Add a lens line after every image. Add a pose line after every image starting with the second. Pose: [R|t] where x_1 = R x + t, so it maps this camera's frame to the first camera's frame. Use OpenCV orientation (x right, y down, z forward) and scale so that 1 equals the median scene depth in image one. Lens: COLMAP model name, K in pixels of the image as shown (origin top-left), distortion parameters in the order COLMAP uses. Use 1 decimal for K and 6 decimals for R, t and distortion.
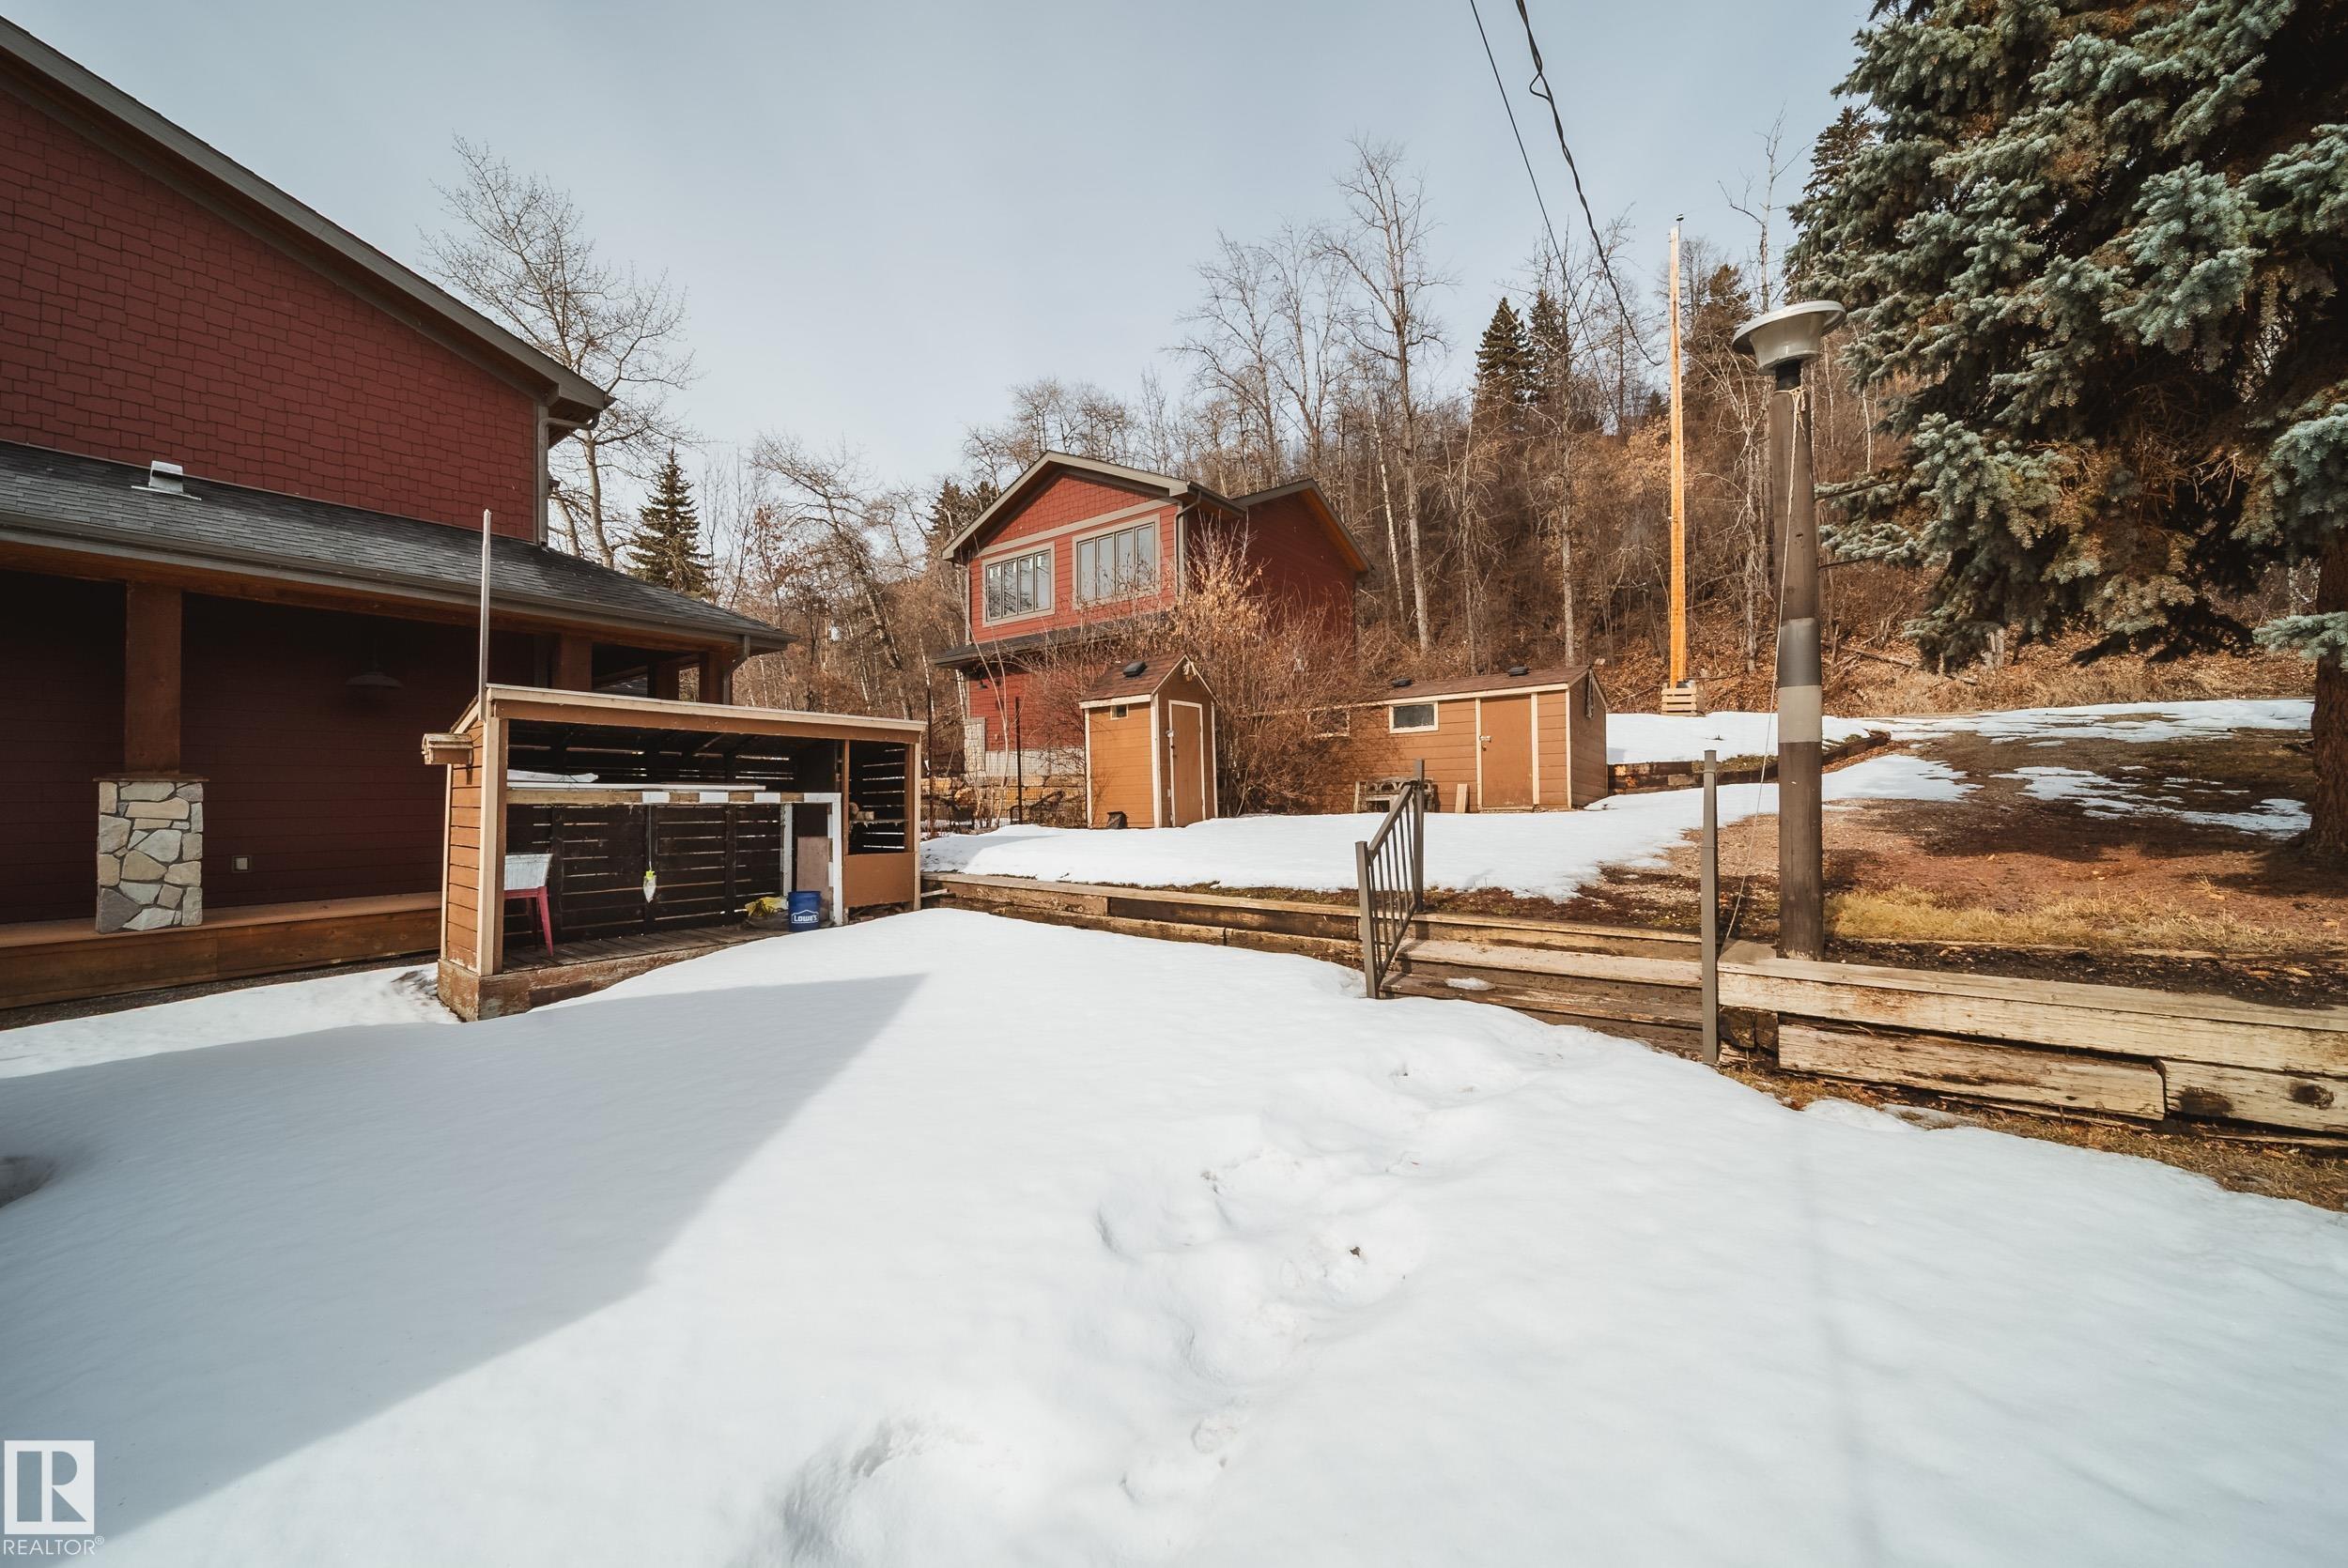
lens RADIAL K [[827.4, 0, 1174.0], [0, 827.4, 784.0], [0, 0, 1]] dist [-0.000699, -0.001570]
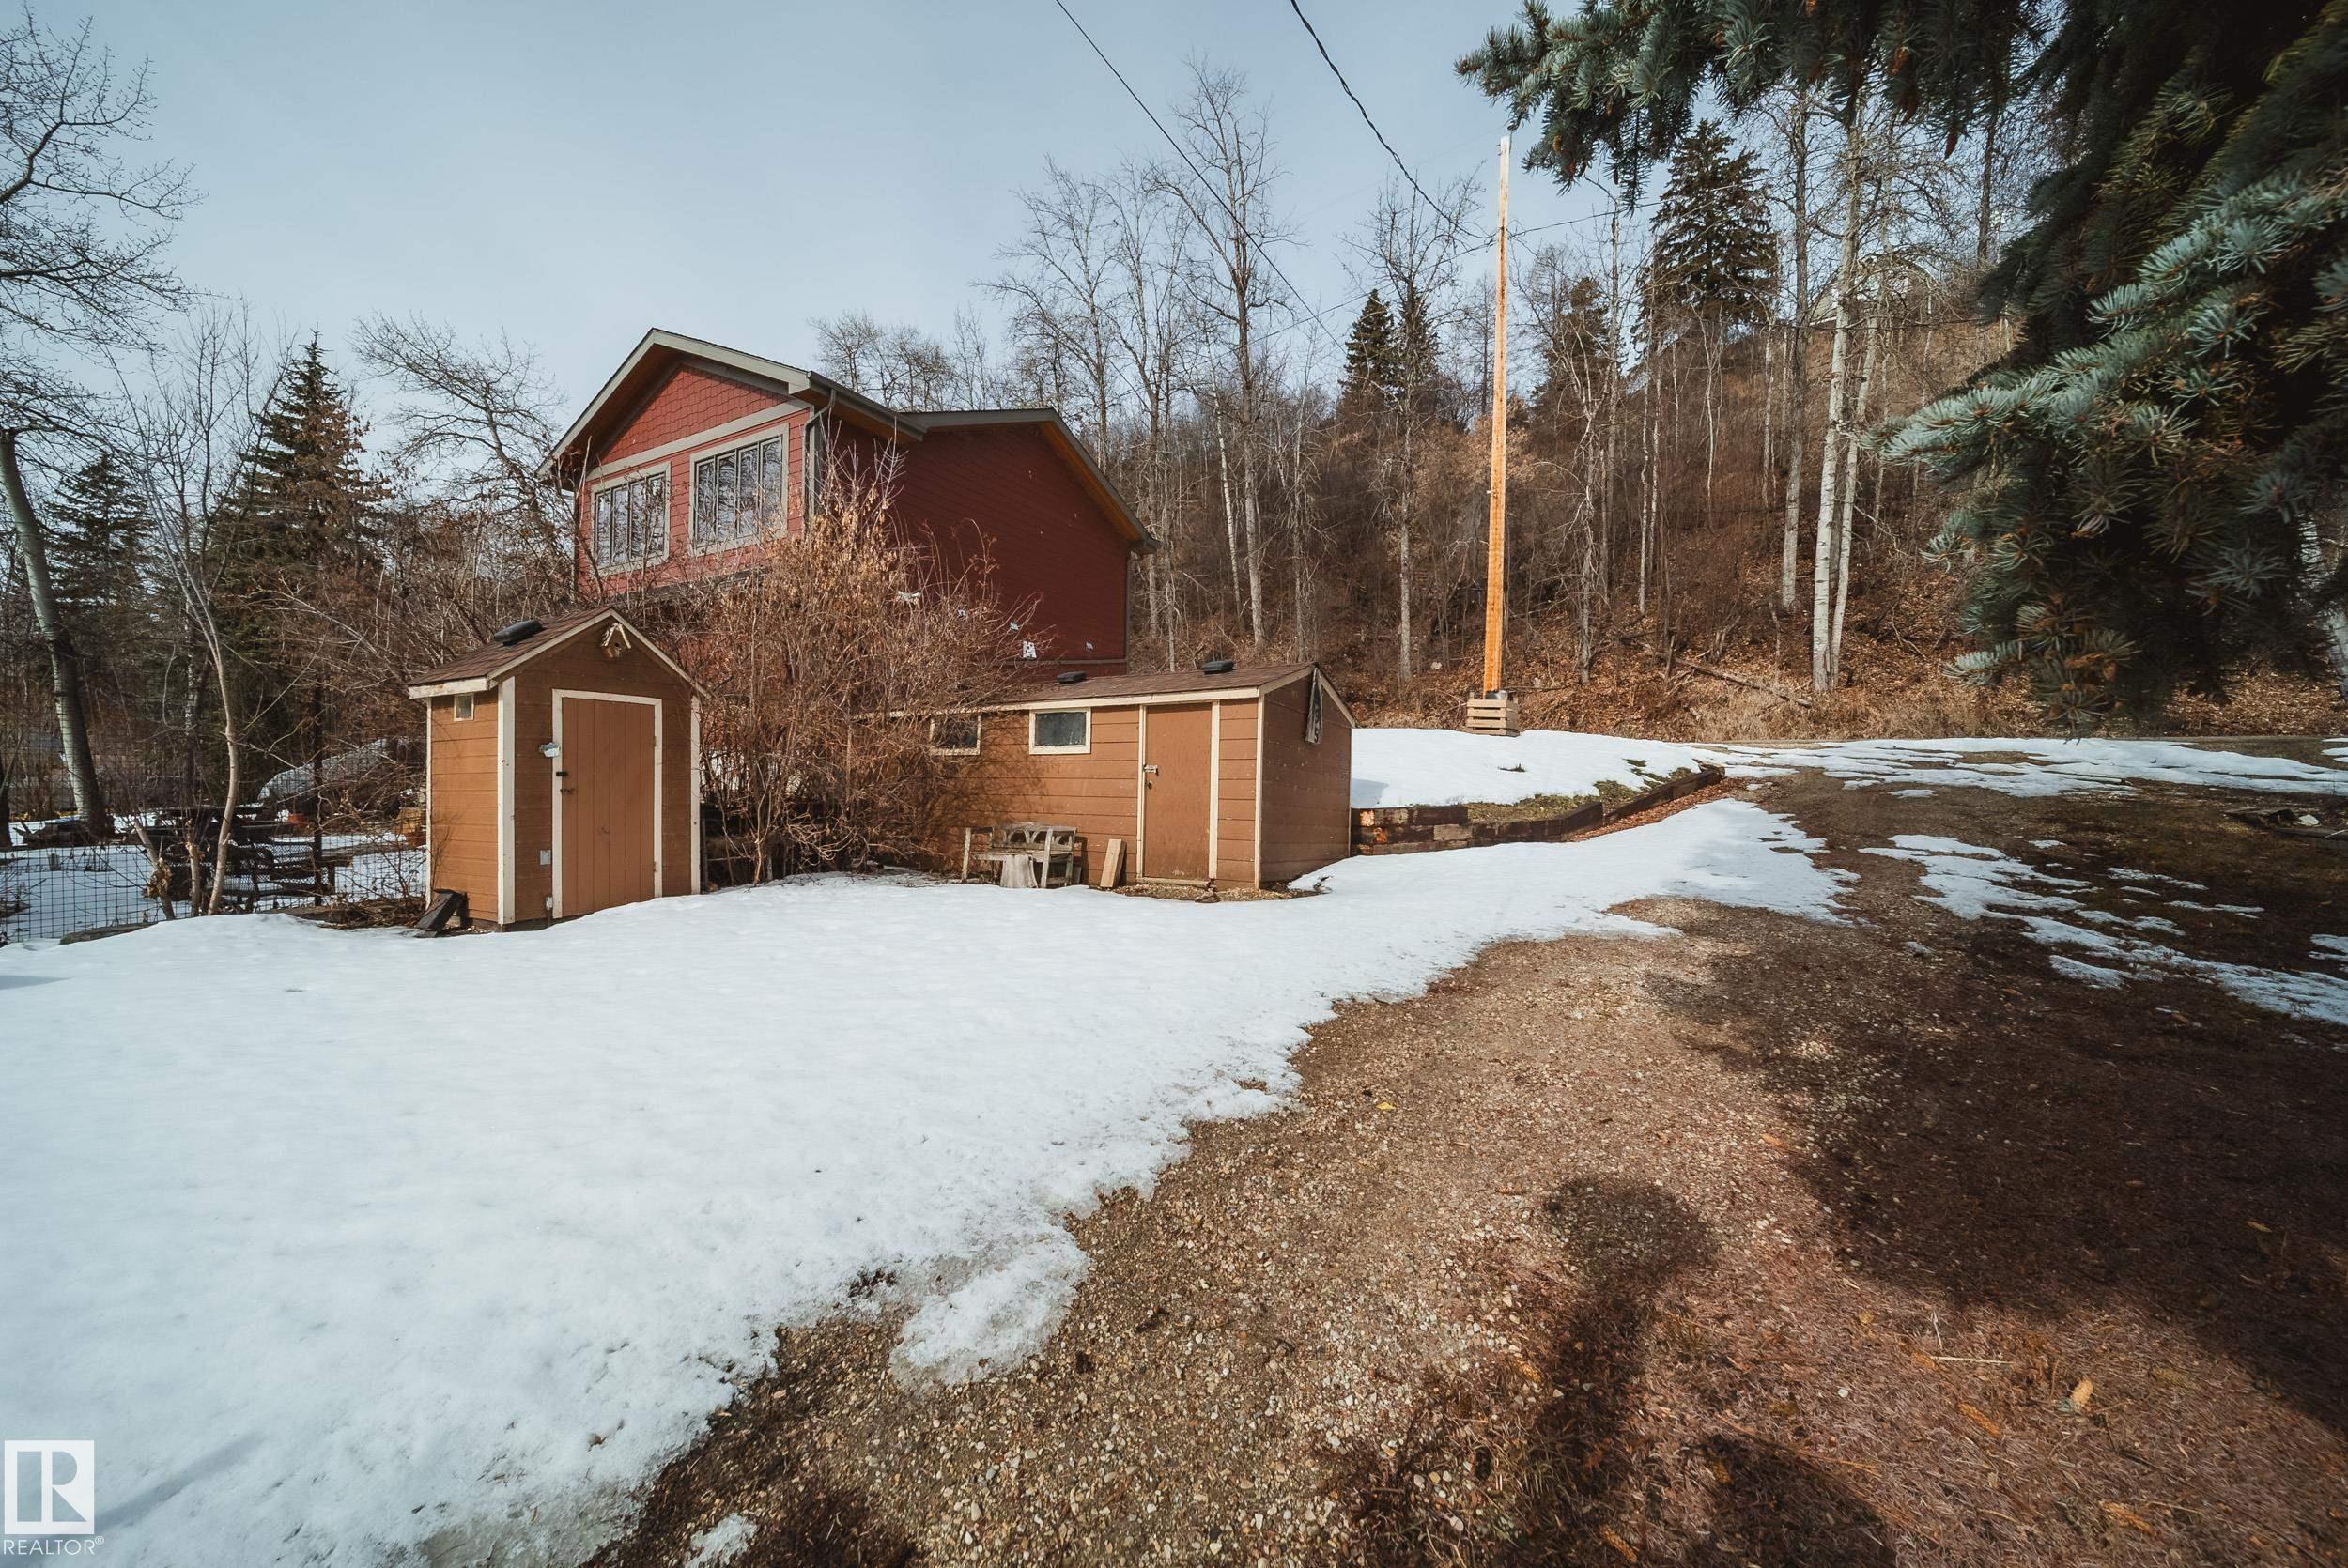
lens RADIAL K [[827.4, 0, 1174.0], [0, 827.4, 784.0], [0, 0, 1]] dist [-0.000699, -0.001570]
pose [[0.990999, 0.024099, 0.131685, 0.138107], [-0.025390, 0.999645, 0.008131, -0.021993], [-0.131442, -0.011402, 0.991258, 0.162732]]
